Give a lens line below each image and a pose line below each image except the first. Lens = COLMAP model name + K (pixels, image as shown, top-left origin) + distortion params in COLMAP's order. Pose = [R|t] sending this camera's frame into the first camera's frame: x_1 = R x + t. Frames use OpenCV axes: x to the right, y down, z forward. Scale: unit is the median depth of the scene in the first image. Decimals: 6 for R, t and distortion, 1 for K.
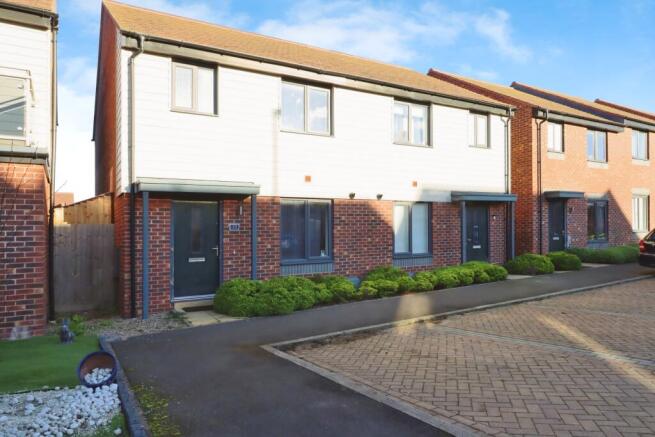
lens RADIAL K [[462.5, 0, 327.5], [0, 462.5, 218.5], [0, 0, 1]] dist [-0.000166, -0.002146]
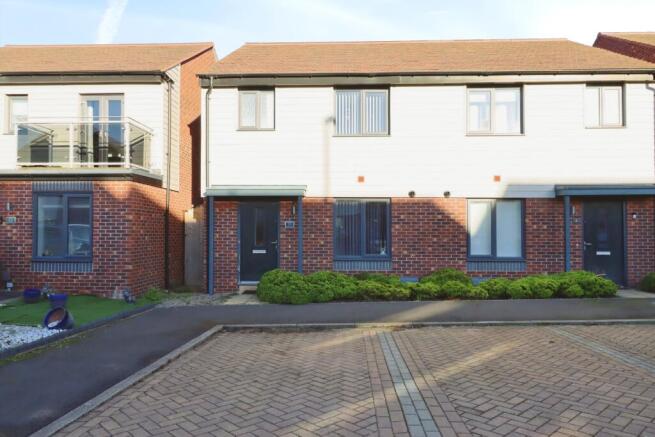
lens RADIAL K [[456.2, 0, 328.3], [0, 456.2, 209.8], [0, 0, 1]] dist [-0.001729, -0.000407]
pose [[0.827015, -0.002932, -0.562173, 0.485721], [0.000025, 0.999987, -0.005179, -0.011822], [0.562180, 0.004269, 0.827004, 0.111300]]
